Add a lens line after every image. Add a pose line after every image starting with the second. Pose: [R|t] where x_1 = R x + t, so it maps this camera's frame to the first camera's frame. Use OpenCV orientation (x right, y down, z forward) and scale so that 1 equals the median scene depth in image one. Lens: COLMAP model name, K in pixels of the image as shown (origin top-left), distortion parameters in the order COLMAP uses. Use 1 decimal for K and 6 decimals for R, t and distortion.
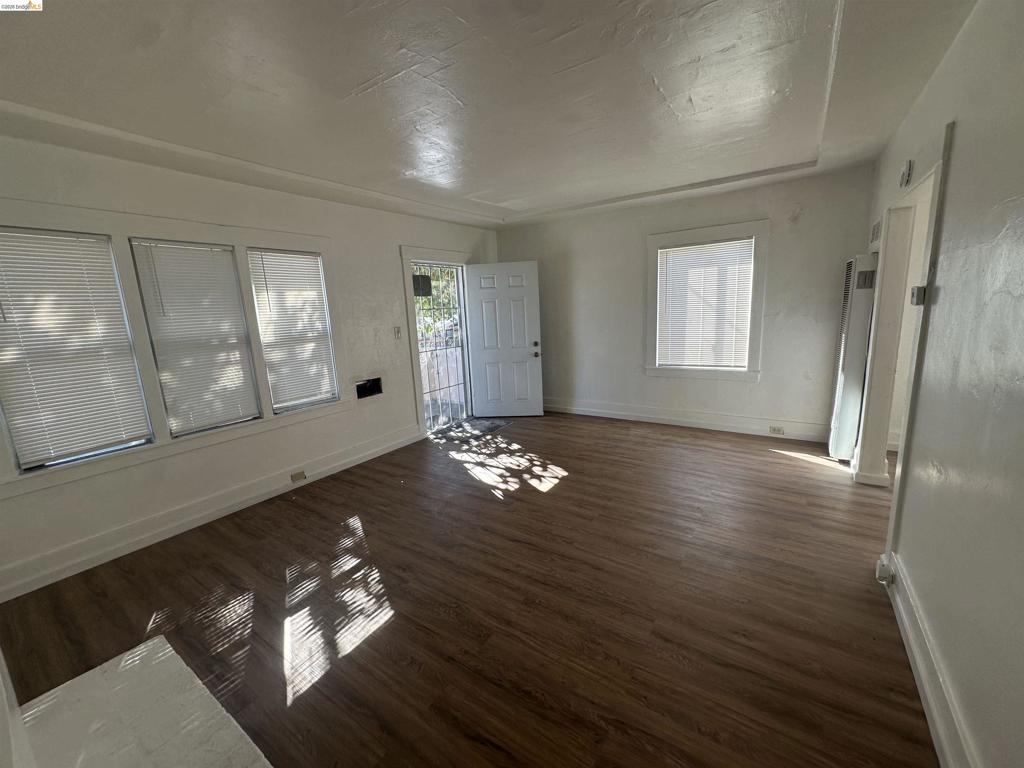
lens RADIAL K [[409.6, 0, 512.0], [0, 409.6, 384.0], [0, 0, 1]] dist [-0.006840, 0.001115]
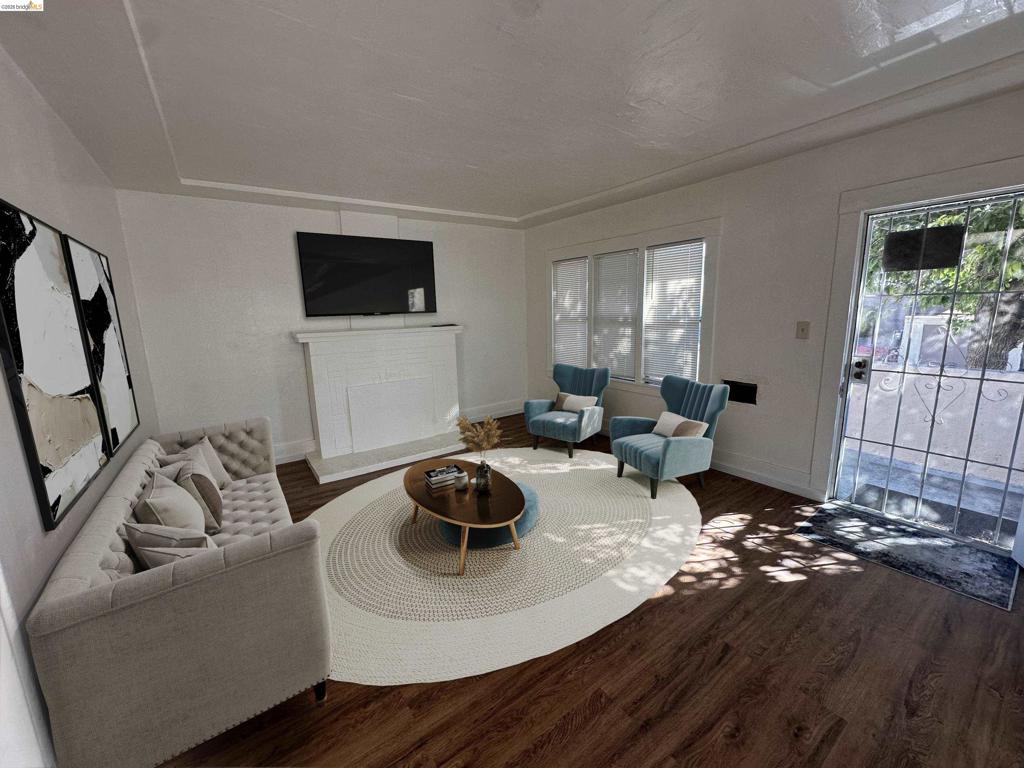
lens RADIAL K [[409.6, 0, 512.0], [0, 409.6, 384.0], [0, 0, 1]] dist [-0.006840, 0.001115]
pose [[-0.356388, 0.223650, -0.907176, 0.584995], [-0.129363, 0.949767, 0.284971, -0.189593], [0.925339, 0.218915, -0.309554, 0.867405]]
